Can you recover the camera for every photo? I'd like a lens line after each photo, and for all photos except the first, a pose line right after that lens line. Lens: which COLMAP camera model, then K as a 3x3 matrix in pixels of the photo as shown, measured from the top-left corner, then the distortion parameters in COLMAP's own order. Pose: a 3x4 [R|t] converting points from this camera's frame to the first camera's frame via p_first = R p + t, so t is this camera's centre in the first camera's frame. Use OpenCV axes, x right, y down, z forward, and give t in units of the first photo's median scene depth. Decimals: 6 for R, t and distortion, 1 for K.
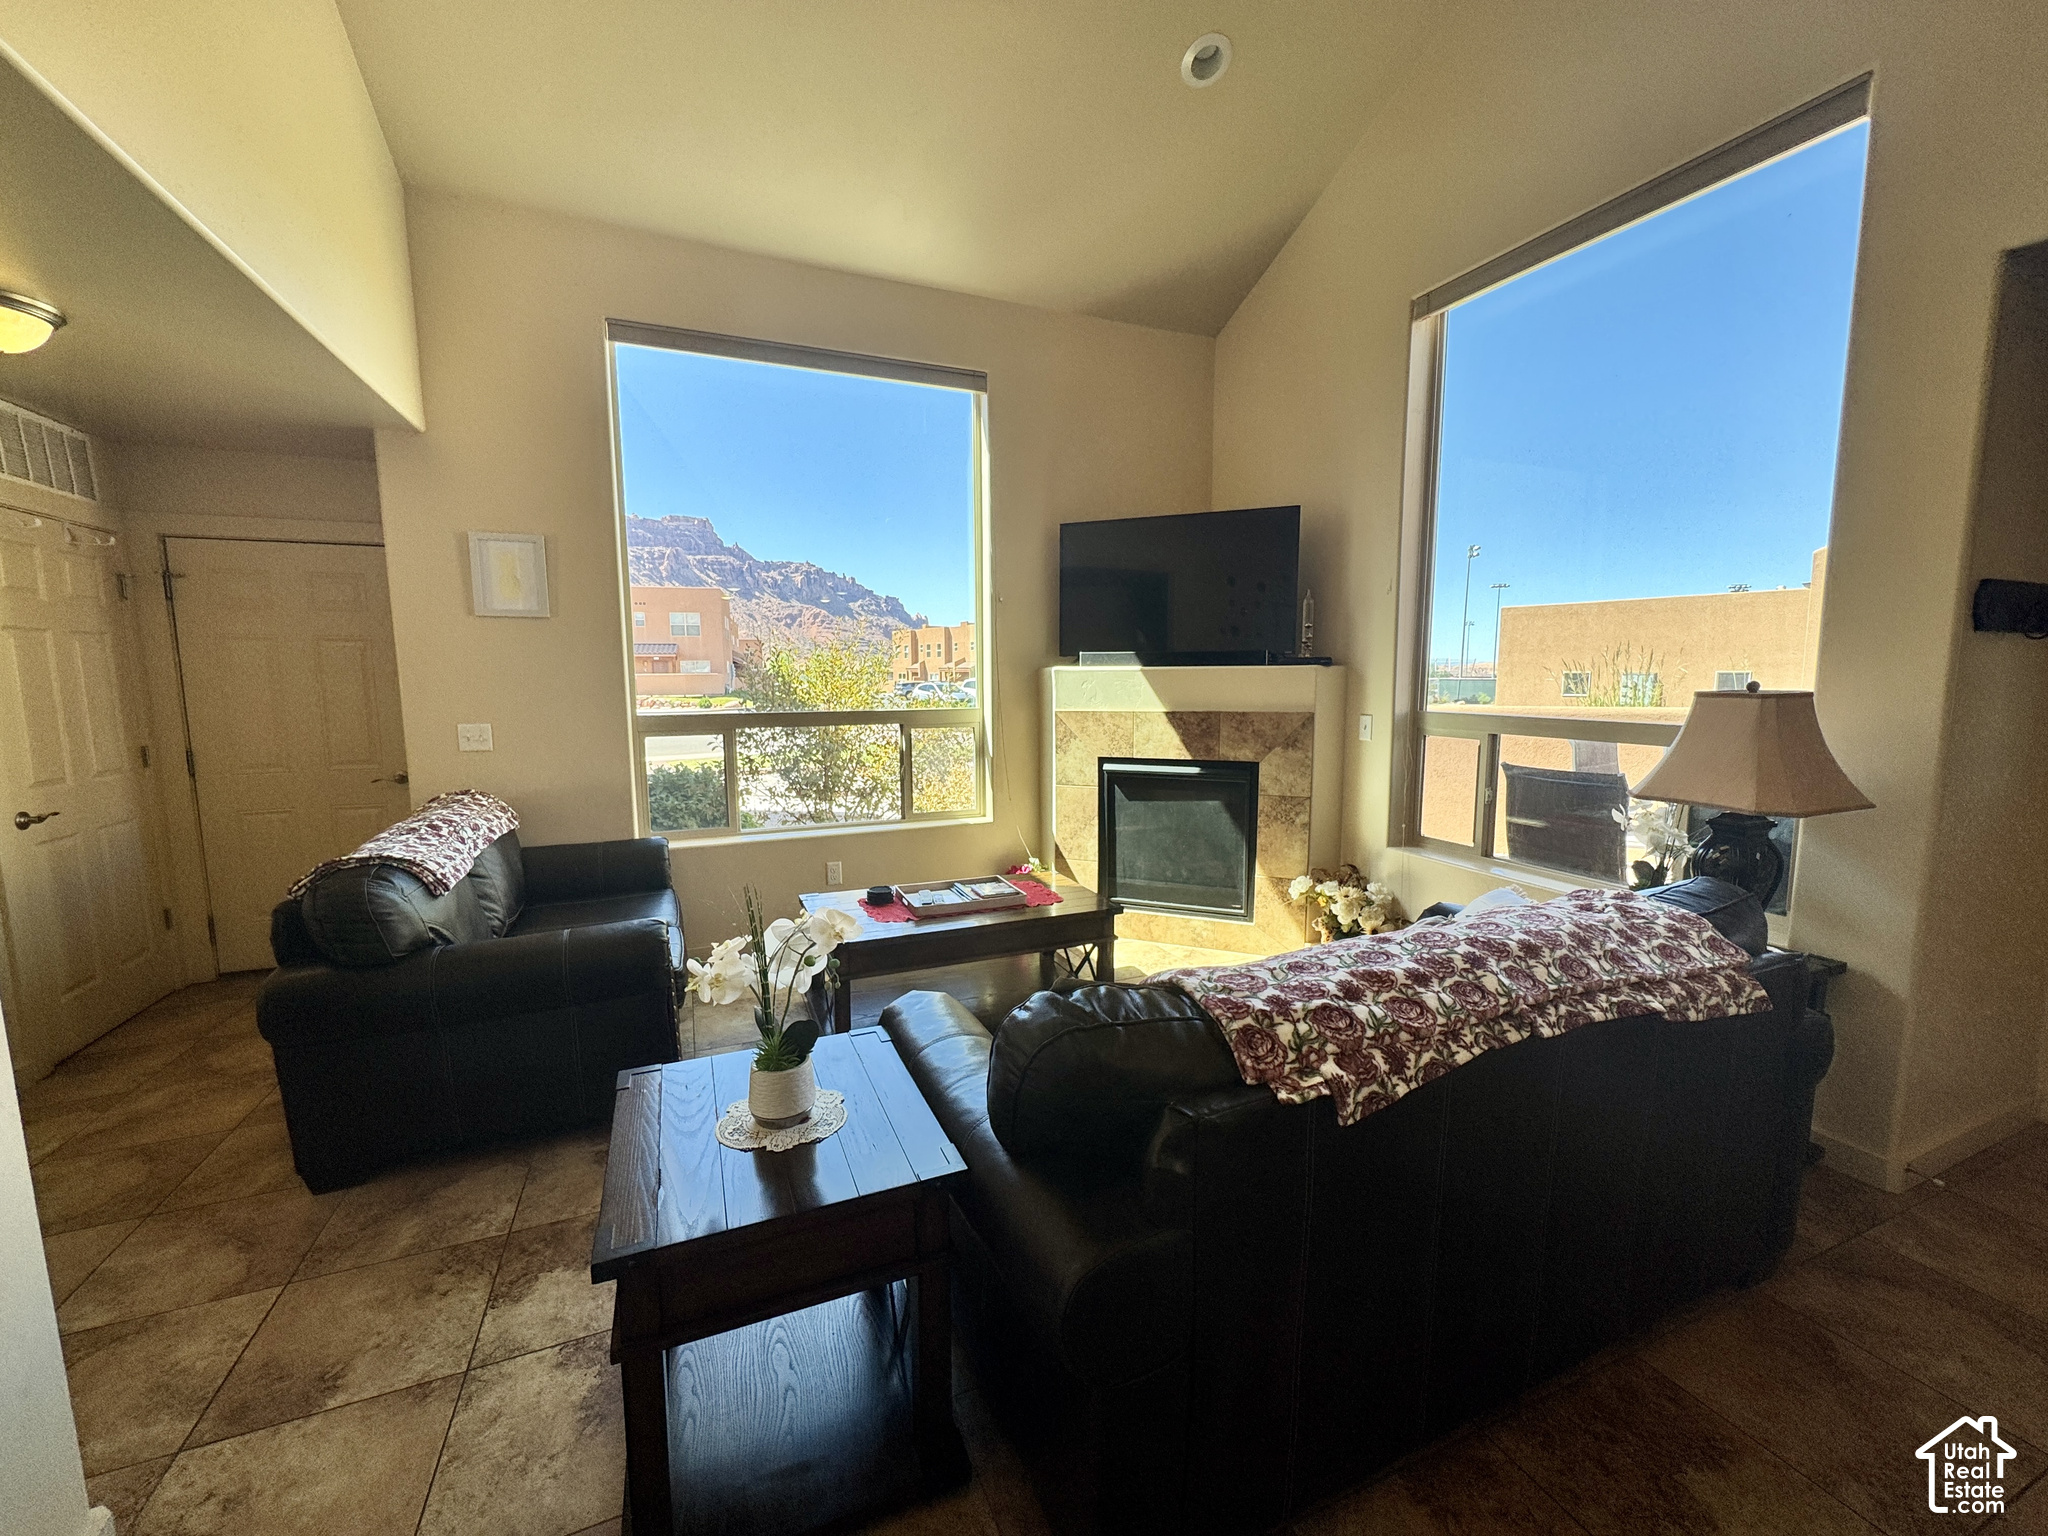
lens RADIAL K [[815.0, 0, 1020.1], [0, 815.0, 766.0], [0, 0, 1]] dist [-0.009255, -0.000337]
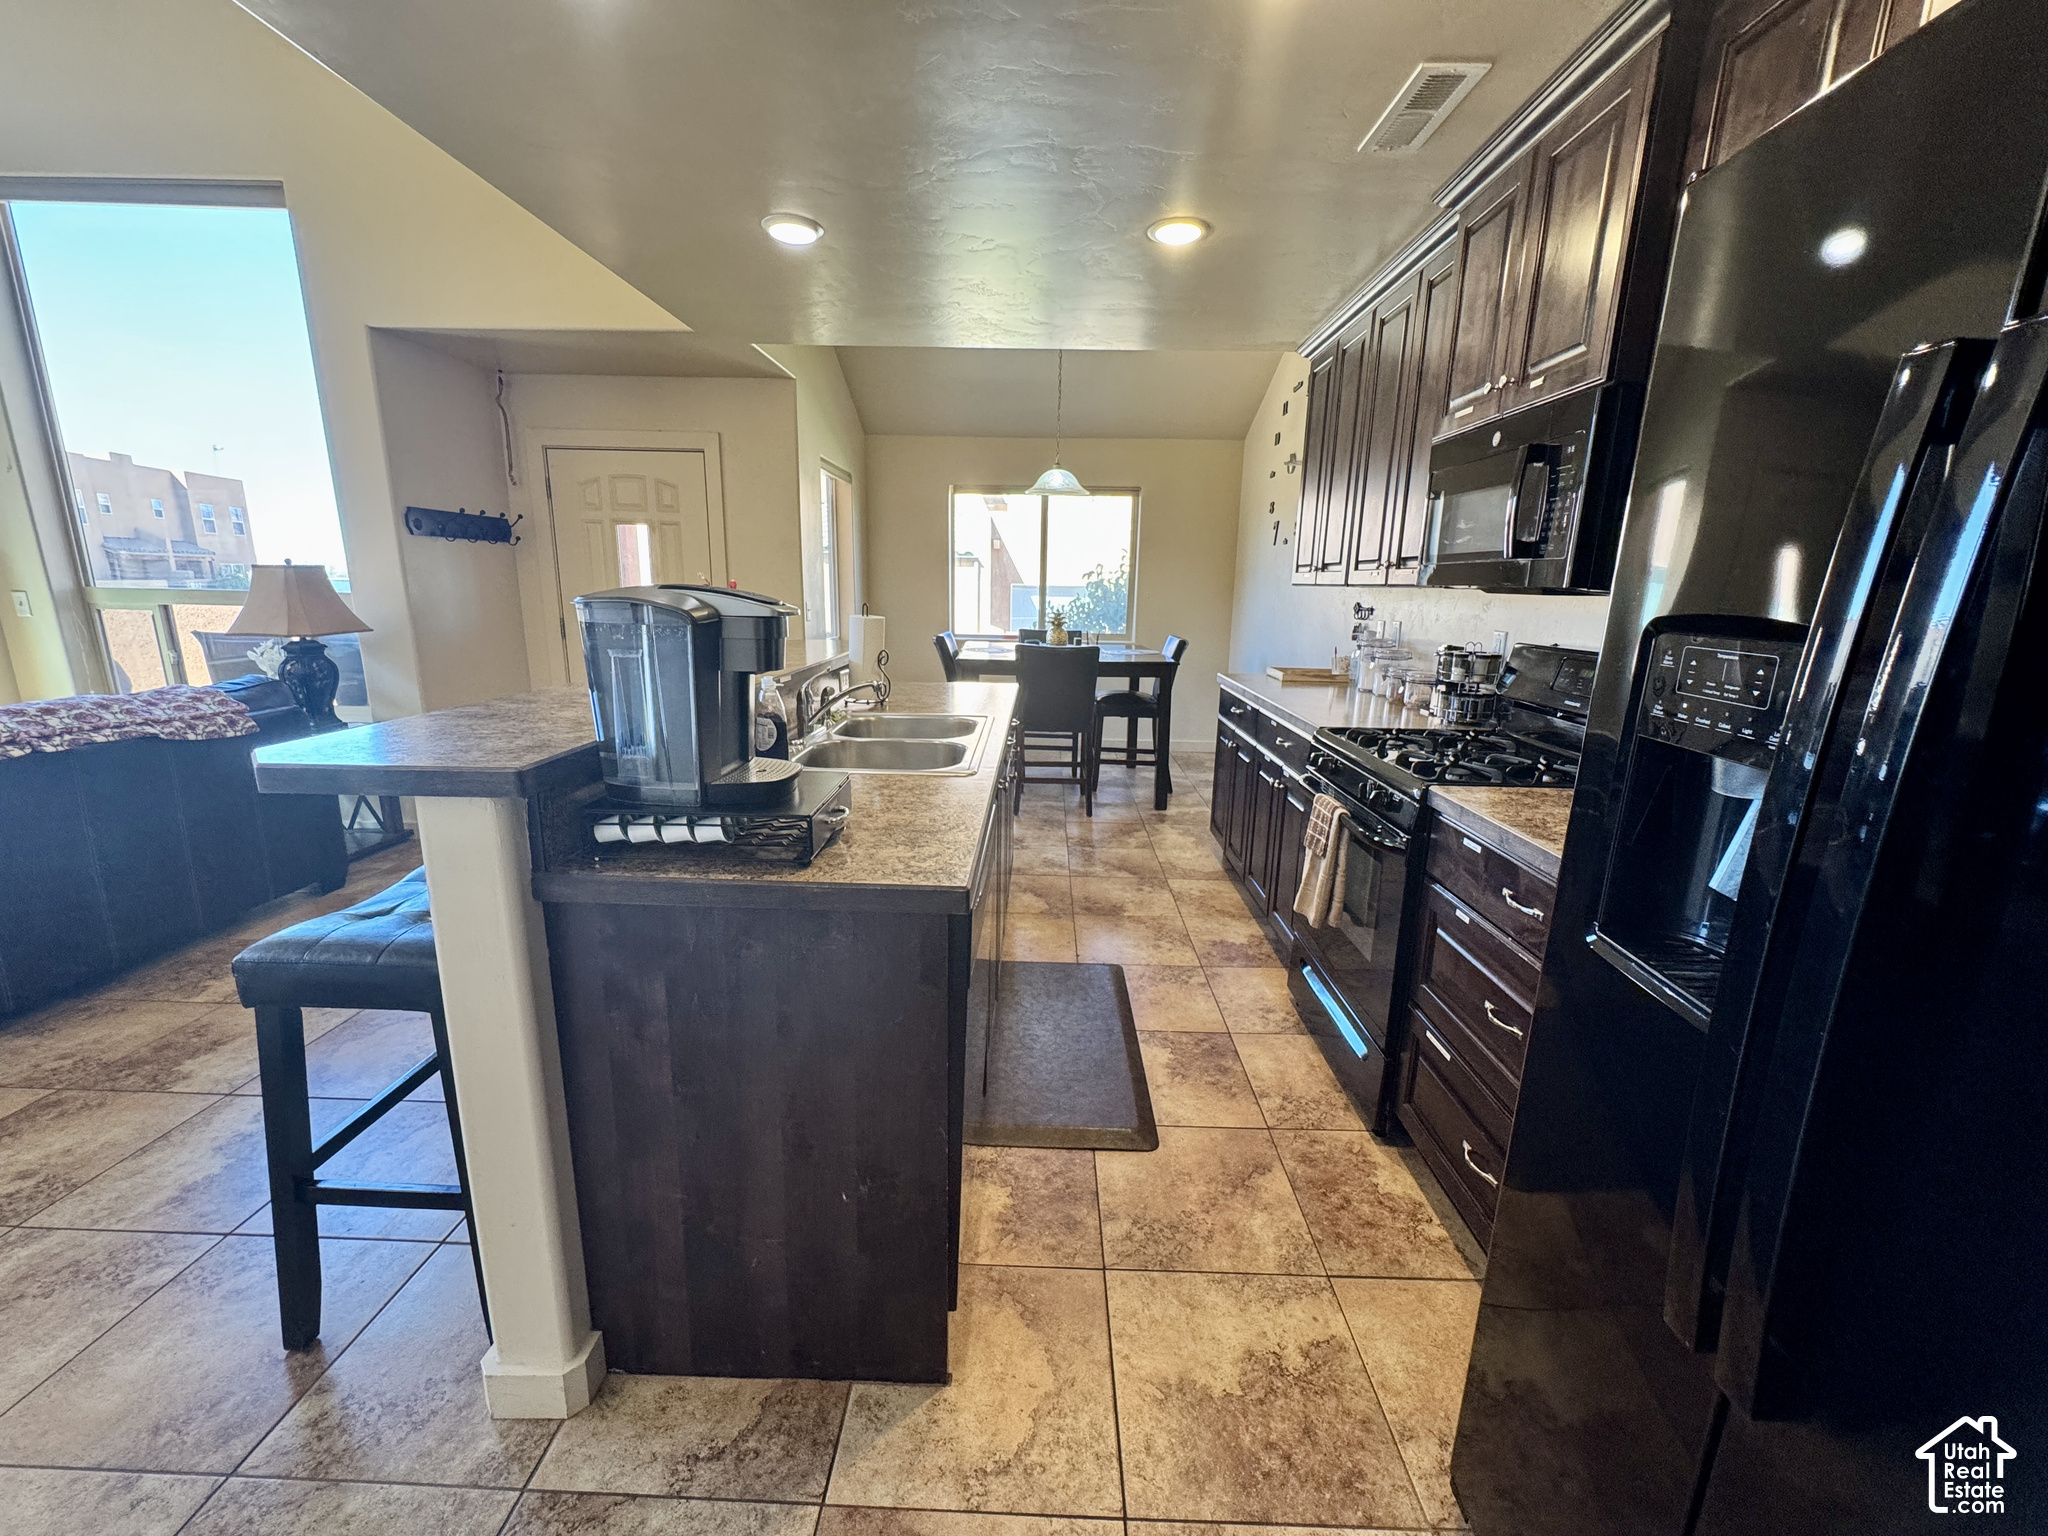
lens RADIAL K [[815.0, 0, 1020.1], [0, 815.0, 766.0], [0, 0, 1]] dist [-0.009255, -0.000337]
pose [[0.402930, -0.192761, 0.894701, -0.041899], [0.088277, 0.981197, 0.171640, 0.164904], [-0.910963, 0.009823, 0.412370, -1.063671]]
